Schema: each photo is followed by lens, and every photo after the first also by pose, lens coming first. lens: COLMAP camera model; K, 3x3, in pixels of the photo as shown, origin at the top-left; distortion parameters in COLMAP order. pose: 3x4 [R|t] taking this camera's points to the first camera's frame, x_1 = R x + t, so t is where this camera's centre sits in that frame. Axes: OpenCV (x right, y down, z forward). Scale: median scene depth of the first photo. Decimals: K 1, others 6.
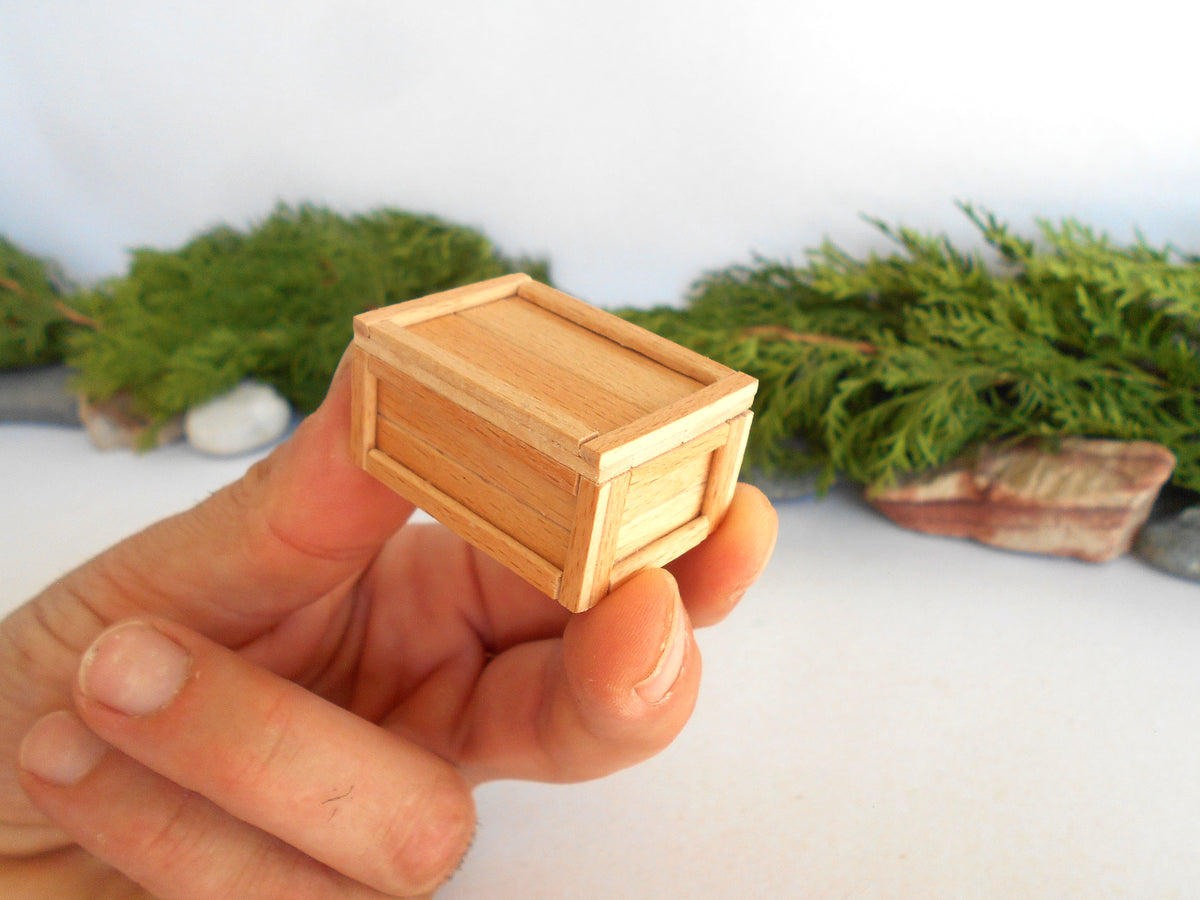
lens RADIAL K [[1082.6, 0, 600.0], [0, 1082.6, 450.0], [0, 0, 1]] dist [-0.006375, 0.002422]
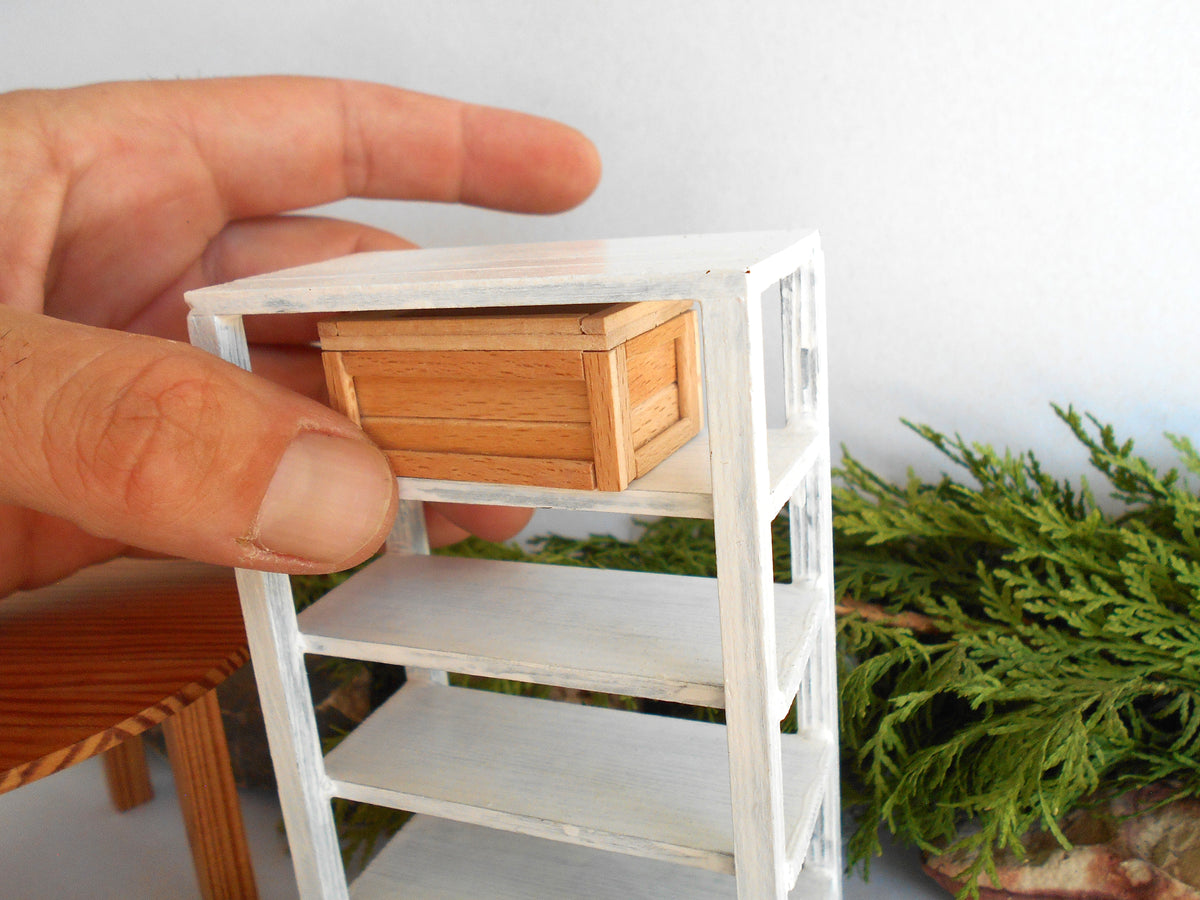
lens RADIAL K [[1056.1, 0, 594.7], [0, 1056.1, 447.5], [0, 0, 1]] dist [-0.003711, 0.001068]
pose [[0.998370, 0.023641, 0.051937, 0.019224], [-0.015314, 0.987759, -0.155232, -0.102752], [-0.054971, 0.154183, 0.986512, 0.393071]]
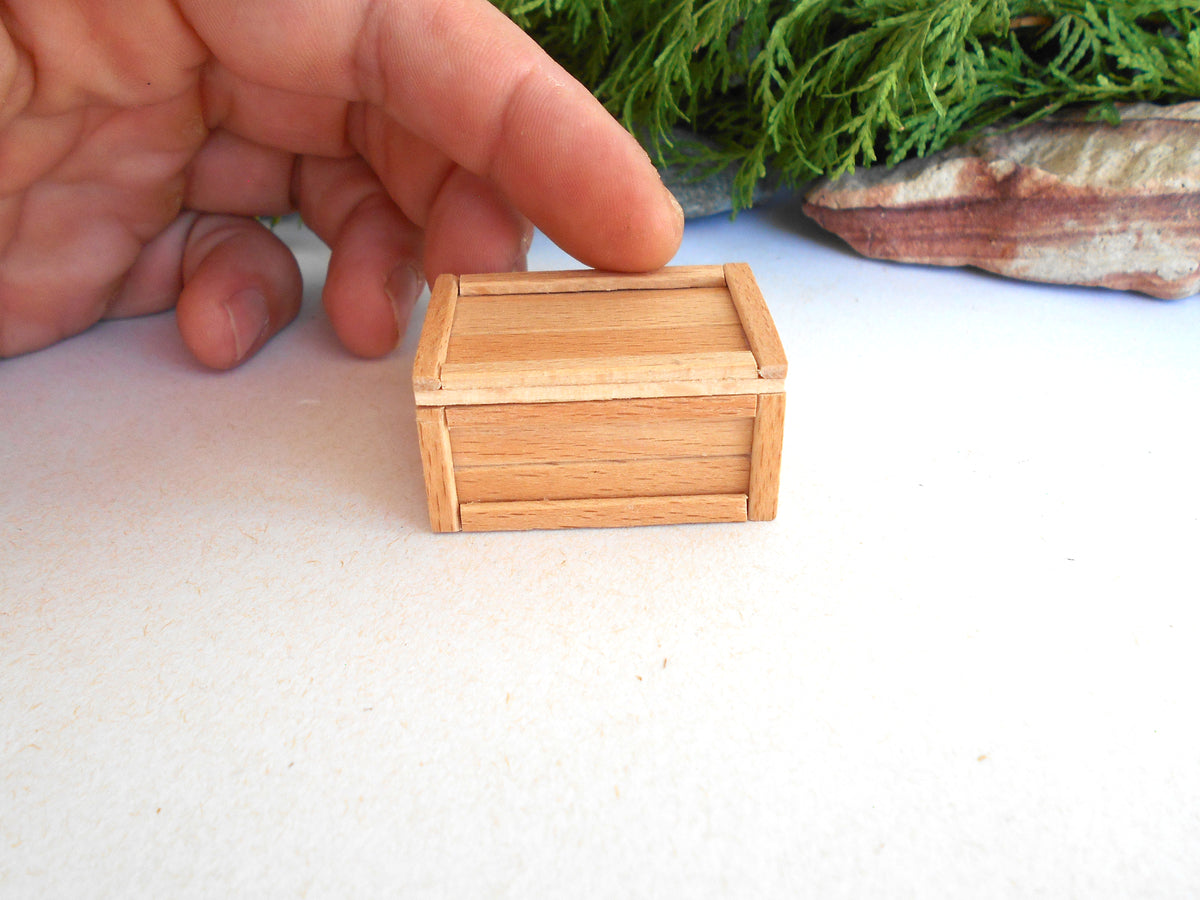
lens RADIAL K [[1022.5, 0, 598.8], [0, 1022.5, 443.9], [0, 0, 1]] dist [-0.016835, 0.007749]
pose [[0.989659, 0.015700, 0.142575, 0.039257], [-0.029256, 0.995190, 0.093491, 0.135383], [-0.140422, -0.096695, 0.985359, 0.420501]]
